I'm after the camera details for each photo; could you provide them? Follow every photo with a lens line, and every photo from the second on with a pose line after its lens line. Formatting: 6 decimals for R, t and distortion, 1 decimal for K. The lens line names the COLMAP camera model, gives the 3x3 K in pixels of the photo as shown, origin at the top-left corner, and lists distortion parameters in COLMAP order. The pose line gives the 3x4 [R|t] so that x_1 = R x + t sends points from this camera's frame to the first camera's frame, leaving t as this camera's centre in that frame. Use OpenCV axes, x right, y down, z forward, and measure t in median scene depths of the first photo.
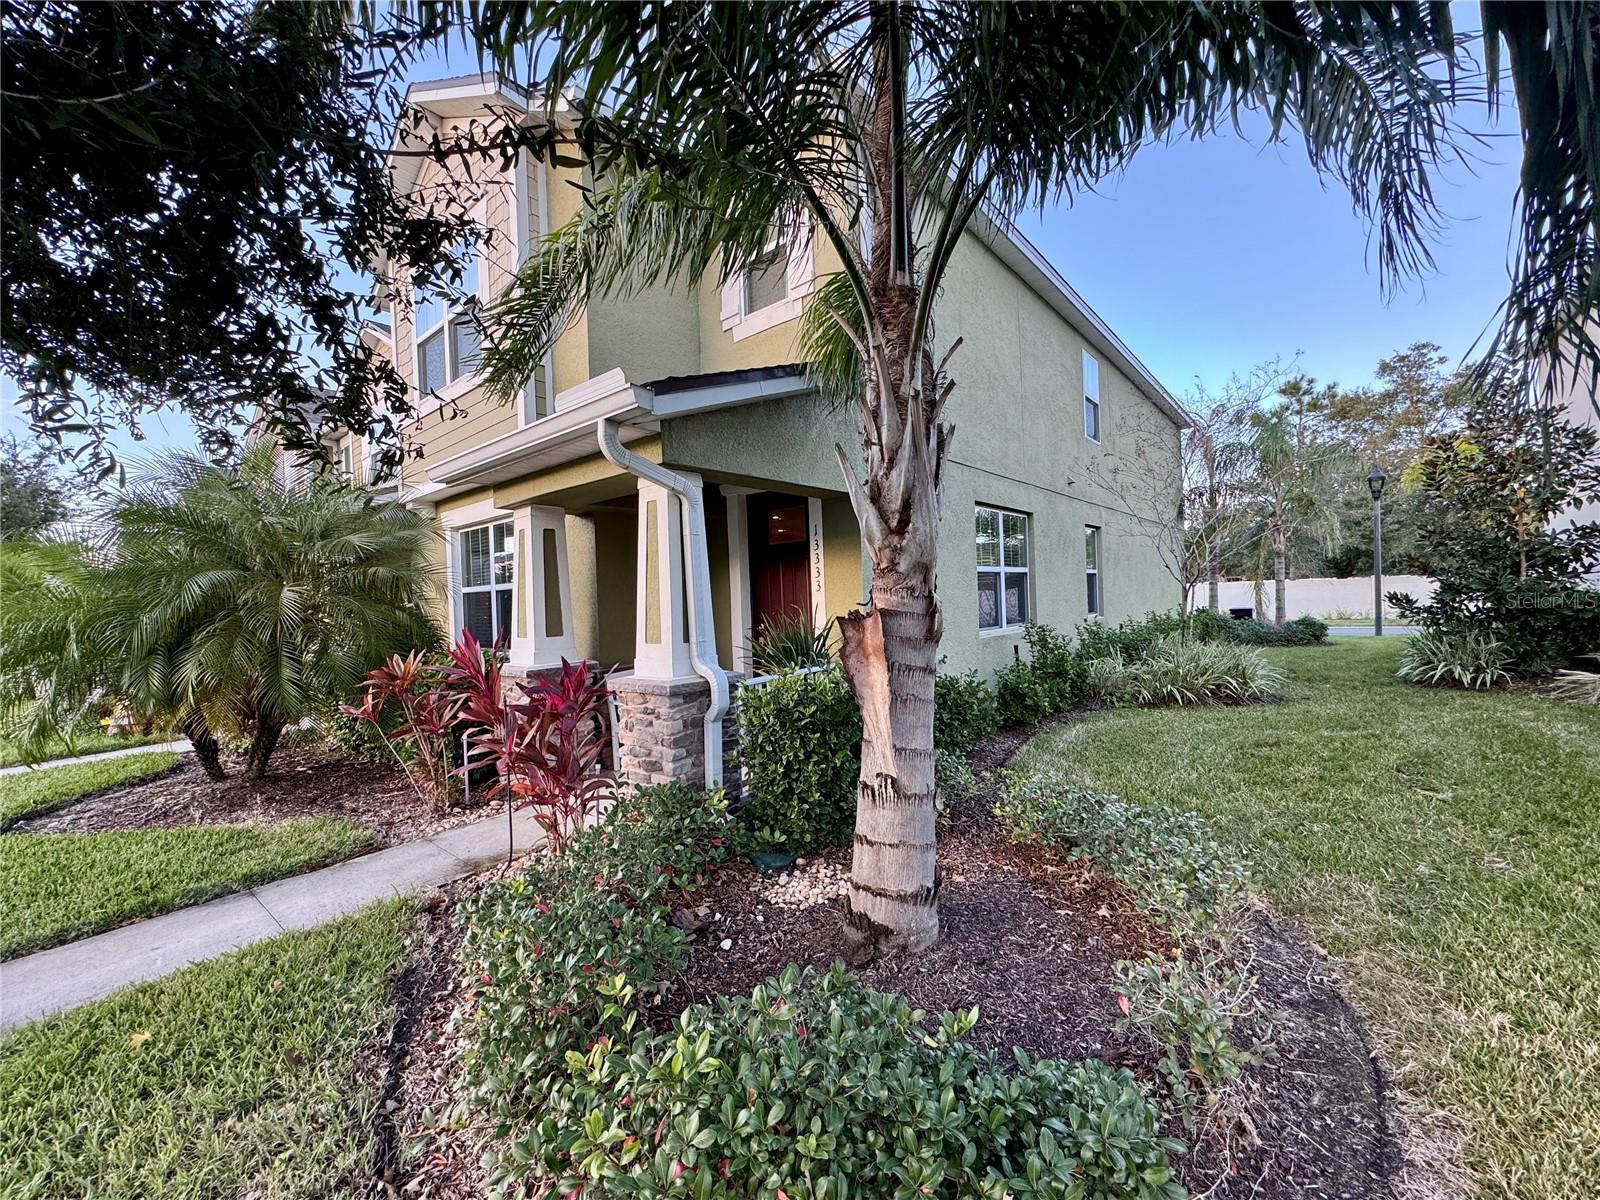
lens RADIAL K [[639.9, 0, 800.0], [0, 639.9, 600.0], [0, 0, 1]] dist [-0.001514, 0.000272]
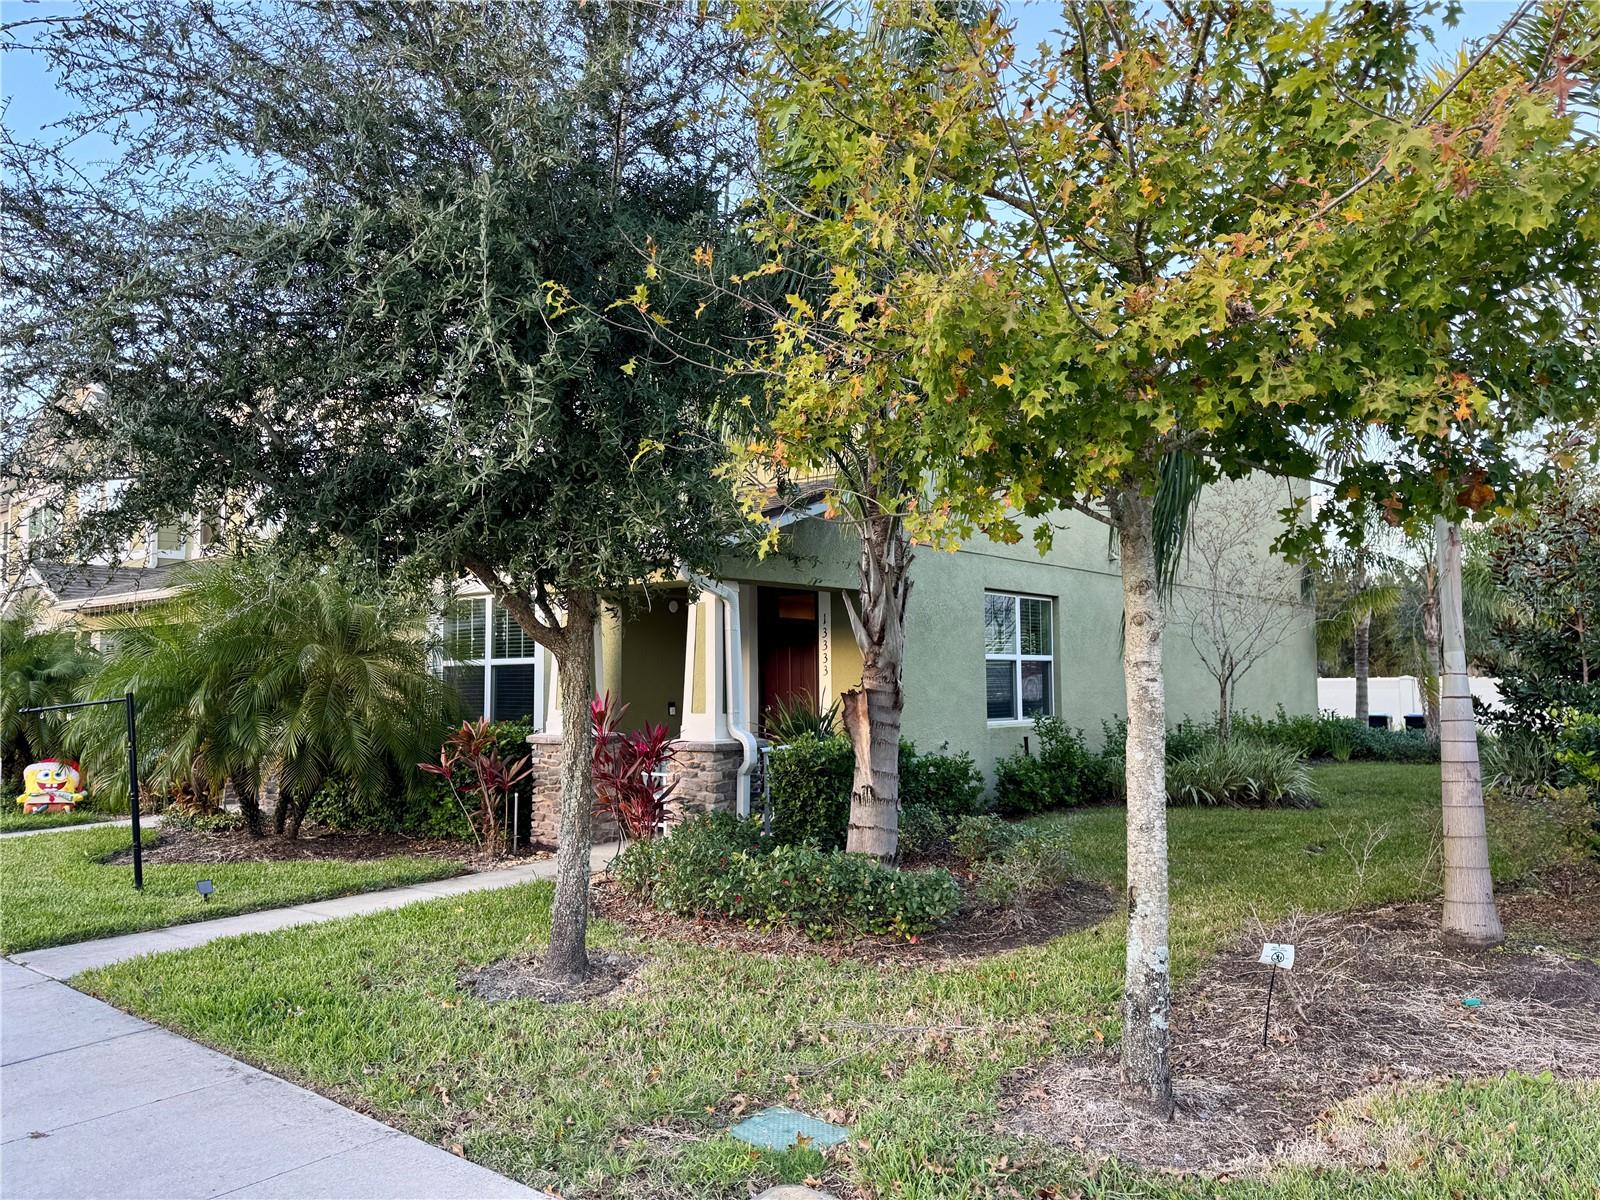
lens RADIAL K [[1125.9, 0, 800.0], [0, 1125.9, 600.0], [0, 0, 1]] dist [0.035240, 0.000218]
pose [[0.999432, 0.029484, 0.016292, -0.101886], [-0.028166, 0.996716, -0.075921, 0.010210], [-0.018477, 0.075419, 0.996981, -1.896214]]
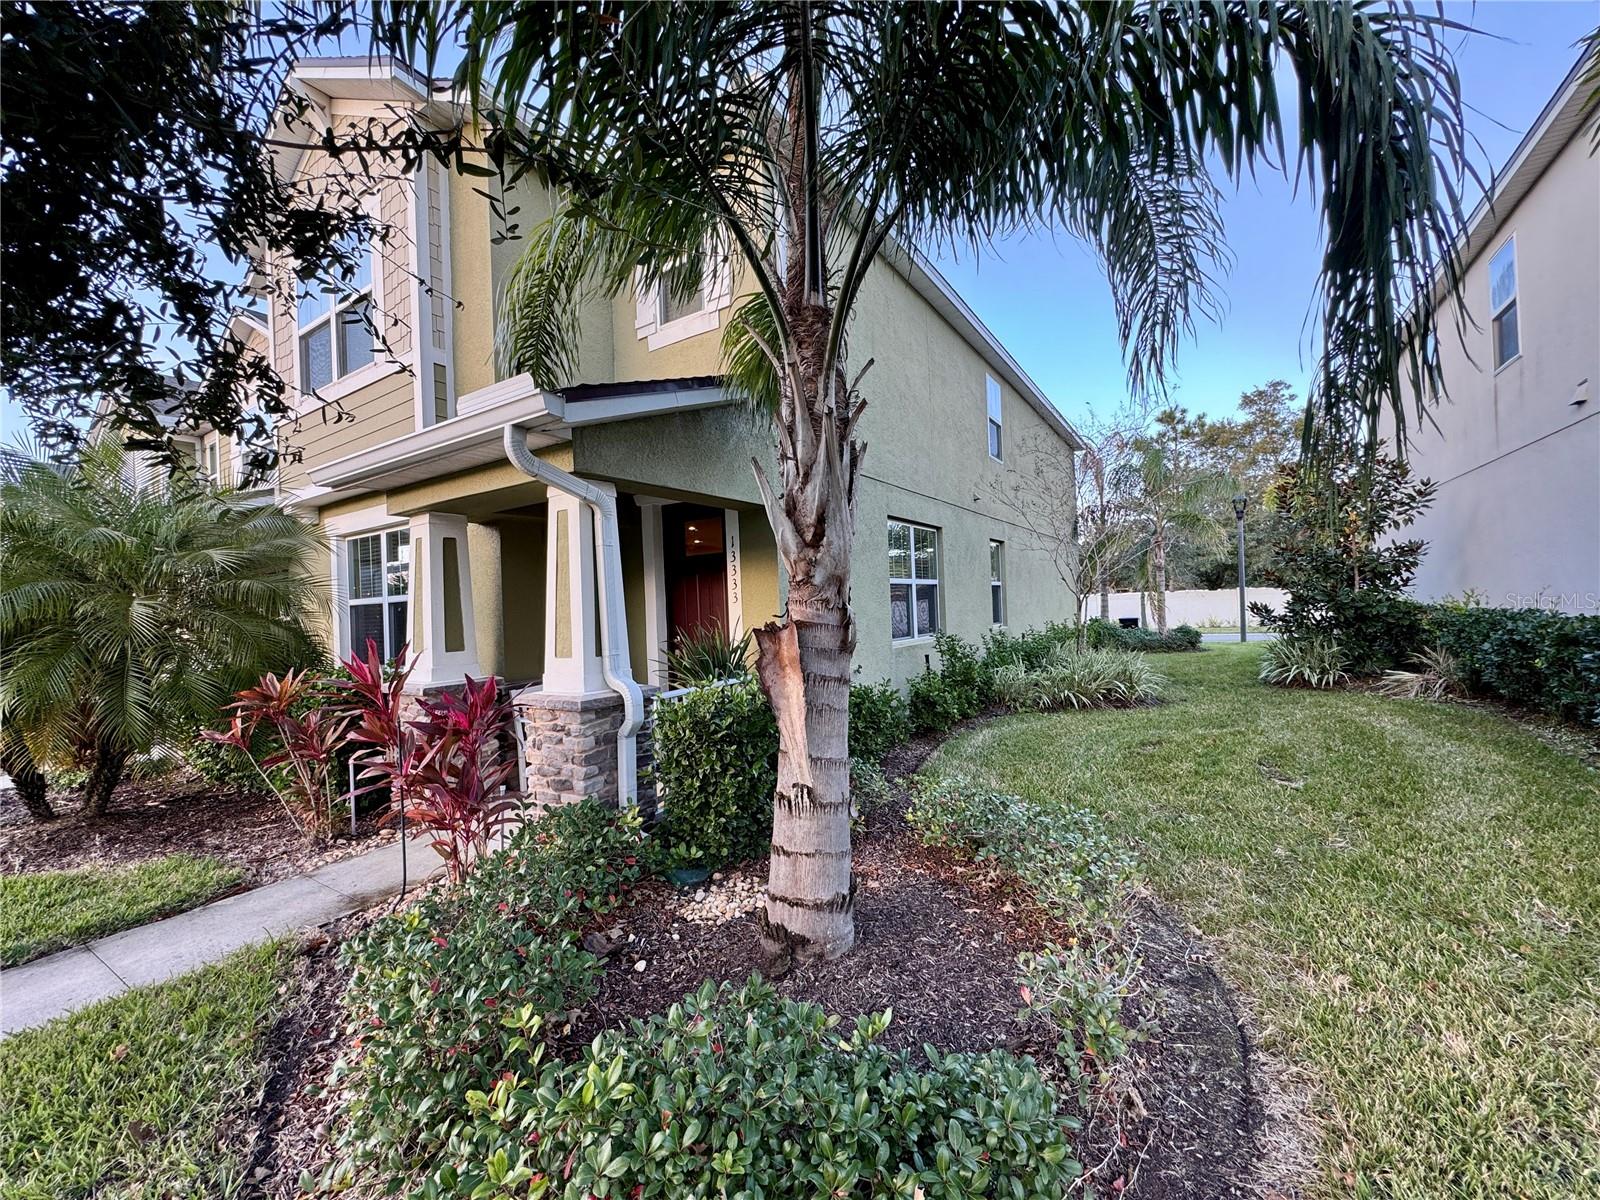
lens RADIAL K [[639.9, 0, 800.0], [0, 639.9, 600.0], [0, 0, 1]] dist [-0.001514, 0.000272]
pose [[0.991697, -0.001401, 0.128590, 0.001232], [0.003669, 0.999842, -0.017398, -0.001374], [-0.128545, 0.017725, 0.991545, -0.007373]]
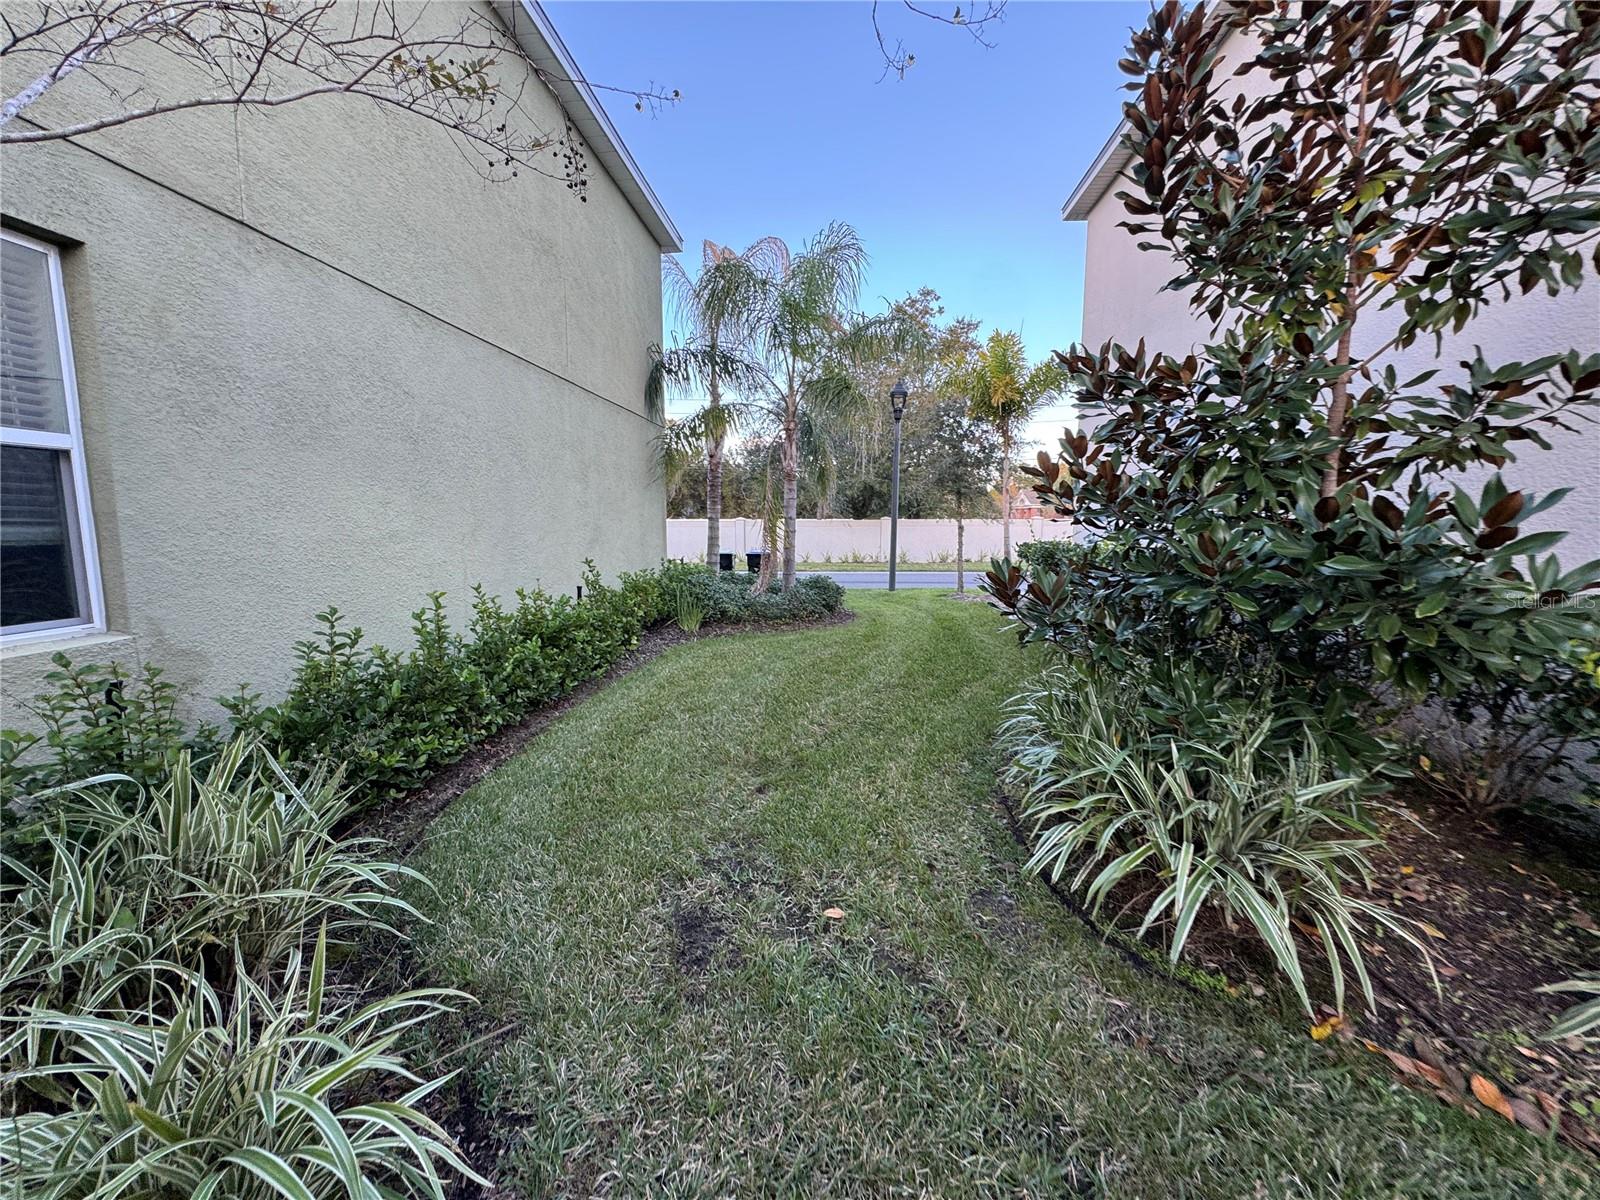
lens RADIAL K [[639.9, 0, 800.0], [0, 639.9, 600.0], [0, 0, 1]] dist [-0.001514, 0.000272]
pose [[0.816400, -0.036819, 0.576312, 2.245792], [-0.024630, 0.994837, 0.098447, -0.064712], [-0.576961, -0.094567, 0.811279, 2.705810]]
